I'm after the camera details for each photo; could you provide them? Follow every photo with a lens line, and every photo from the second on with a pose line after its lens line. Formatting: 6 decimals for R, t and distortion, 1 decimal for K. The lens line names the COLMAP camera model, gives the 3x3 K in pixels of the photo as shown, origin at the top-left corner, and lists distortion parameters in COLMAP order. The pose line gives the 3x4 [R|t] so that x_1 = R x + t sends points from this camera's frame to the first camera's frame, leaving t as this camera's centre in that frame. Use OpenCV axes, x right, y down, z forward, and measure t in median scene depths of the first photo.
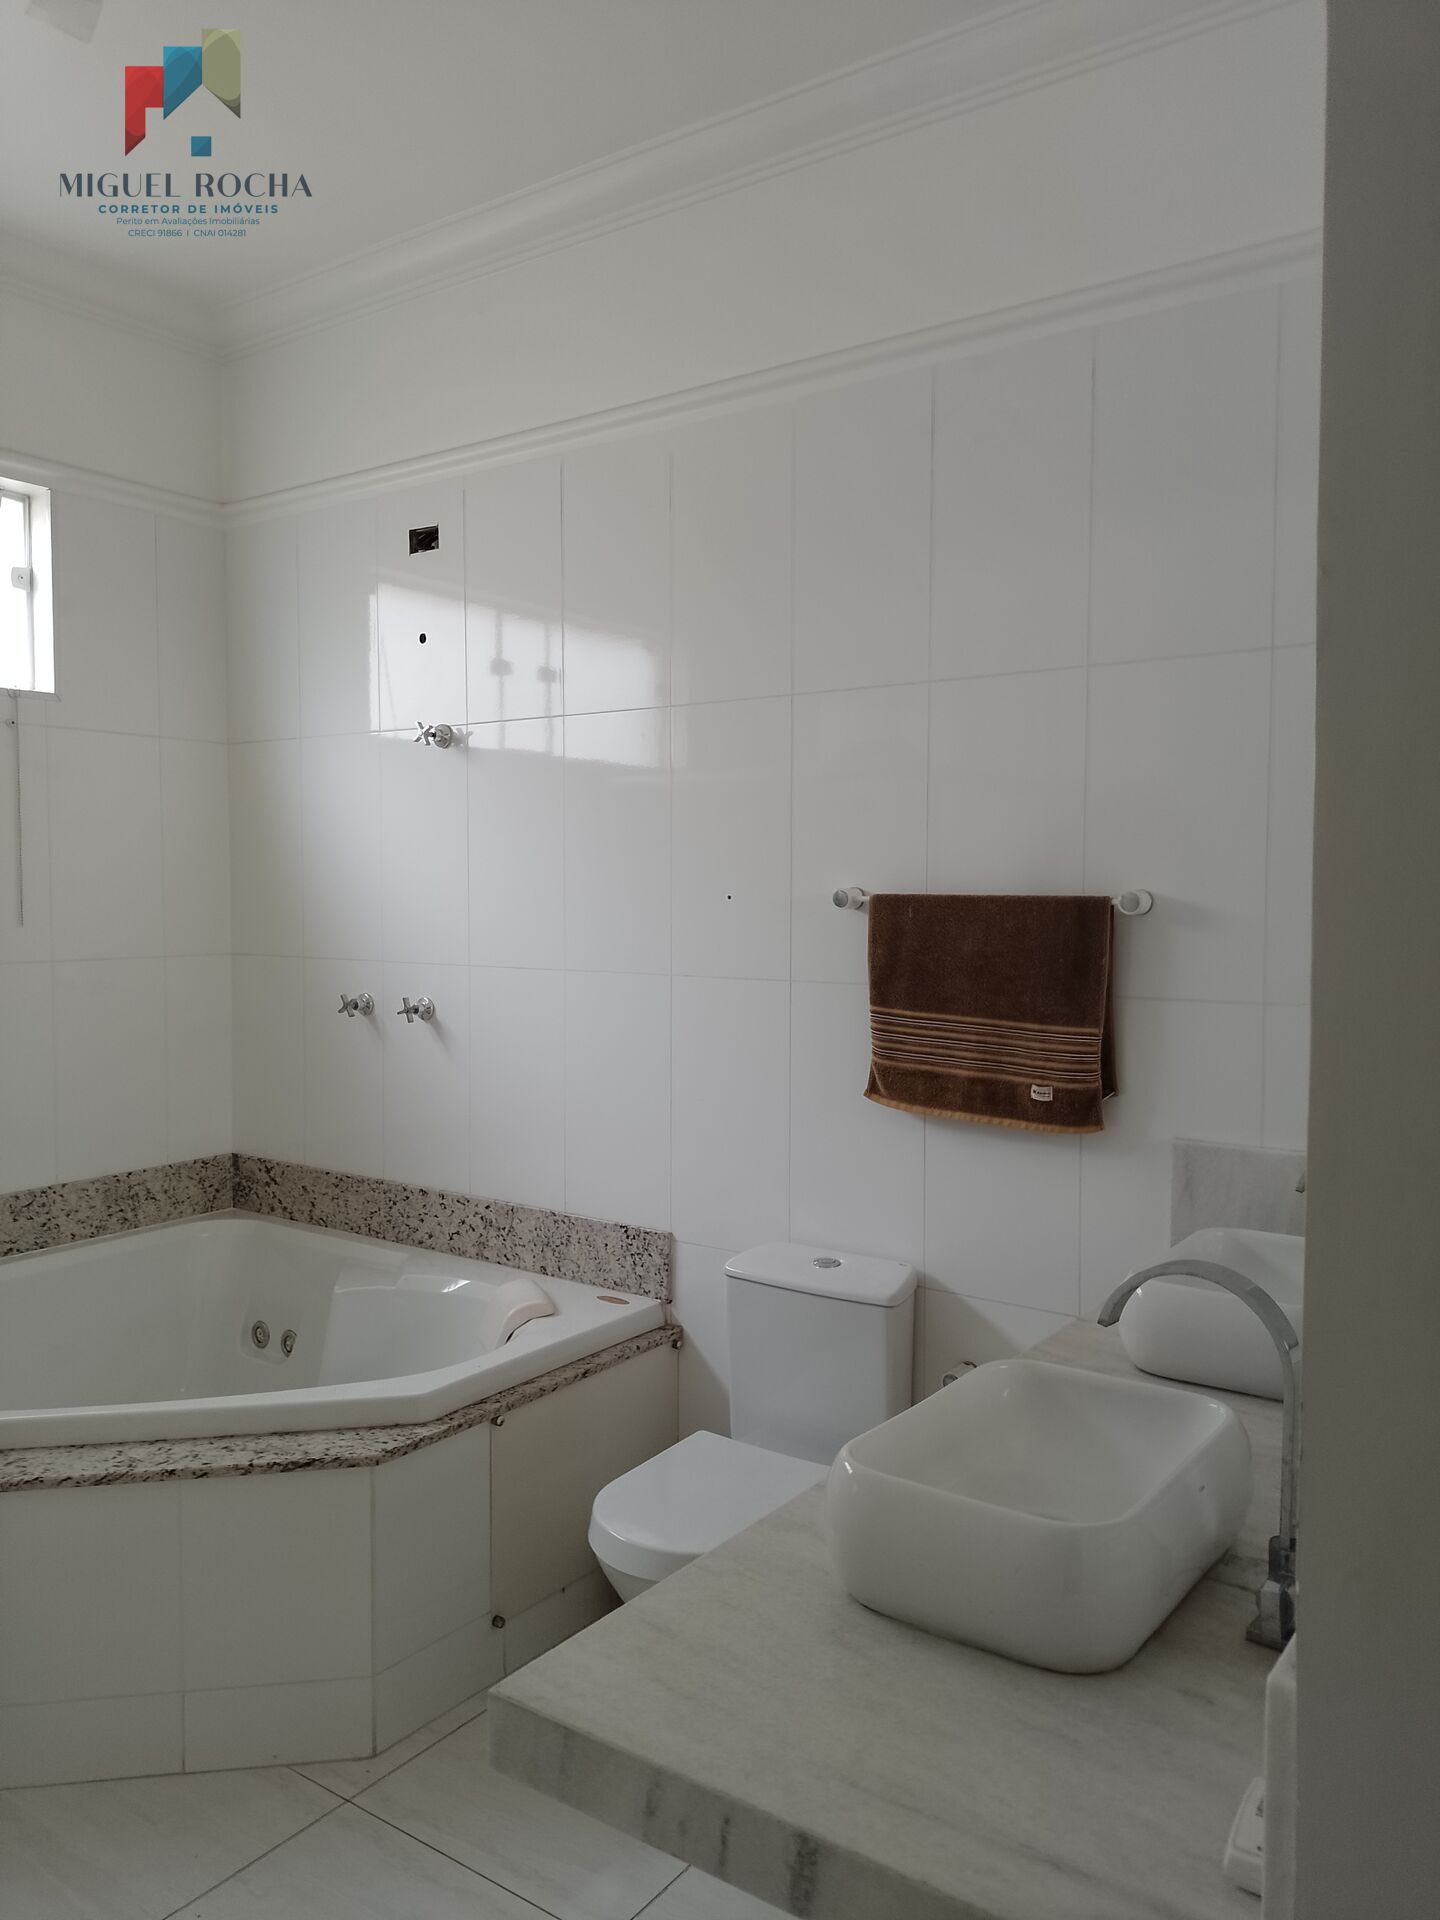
lens RADIAL K [[1509.2, 0, 818.2], [0, 1509.2, 973.8], [0, 0, 1]] dist [0.092062, -0.130942]
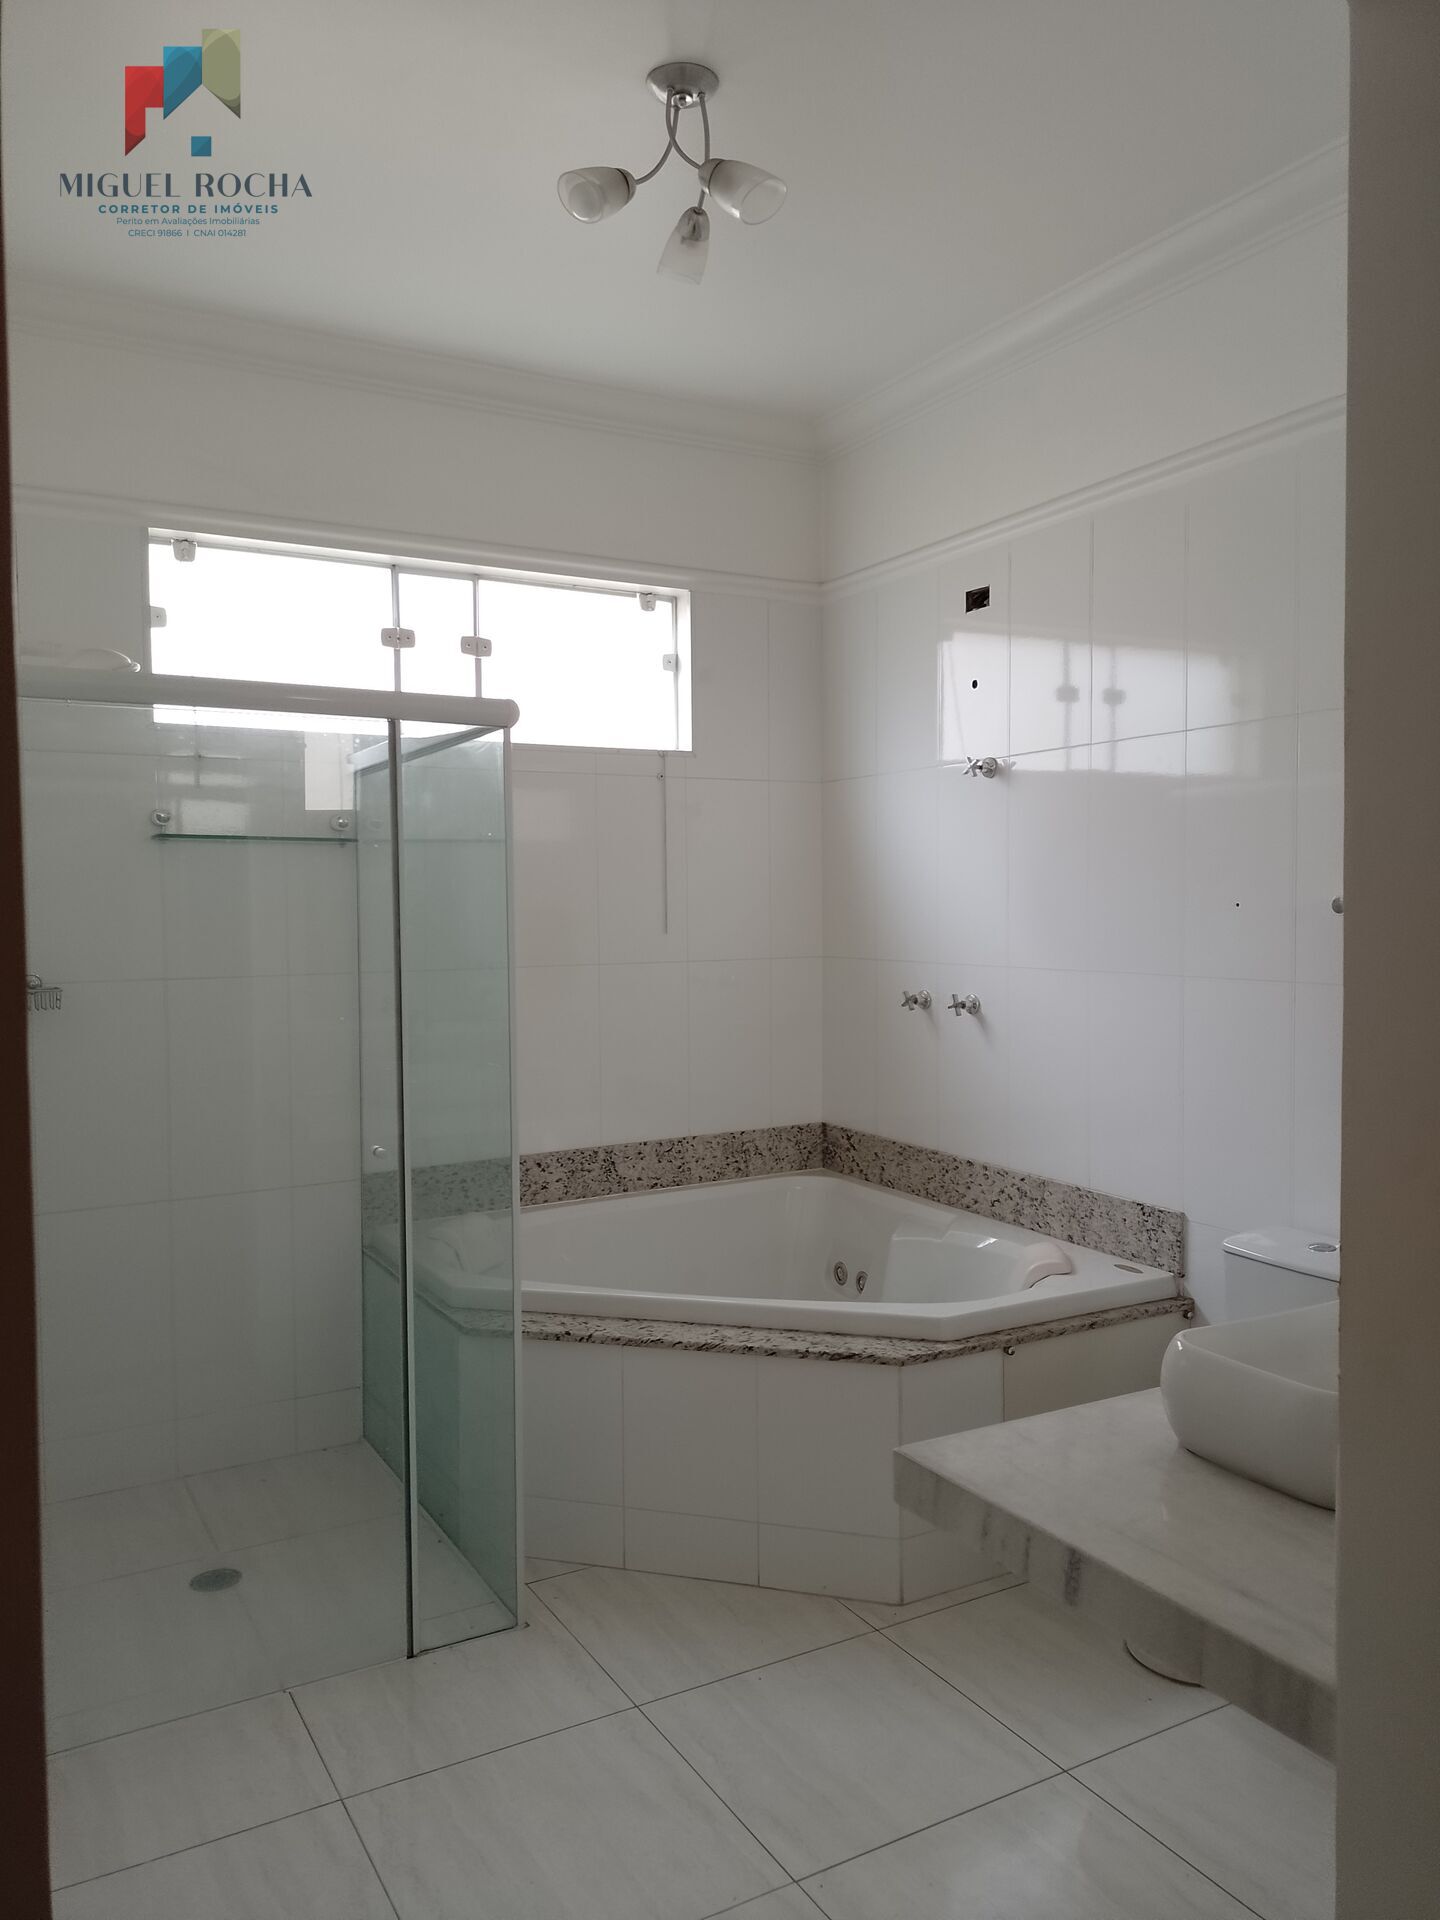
lens RADIAL K [[1509.2, 0, 818.2], [0, 1509.2, 973.8], [0, 0, 1]] dist [0.092062, -0.130942]
pose [[0.921275, 0.007365, -0.388843, 0.082741], [-0.010174, 0.999935, -0.005167, 0.007140], [0.388779, 0.008717, 0.921290, -0.108349]]
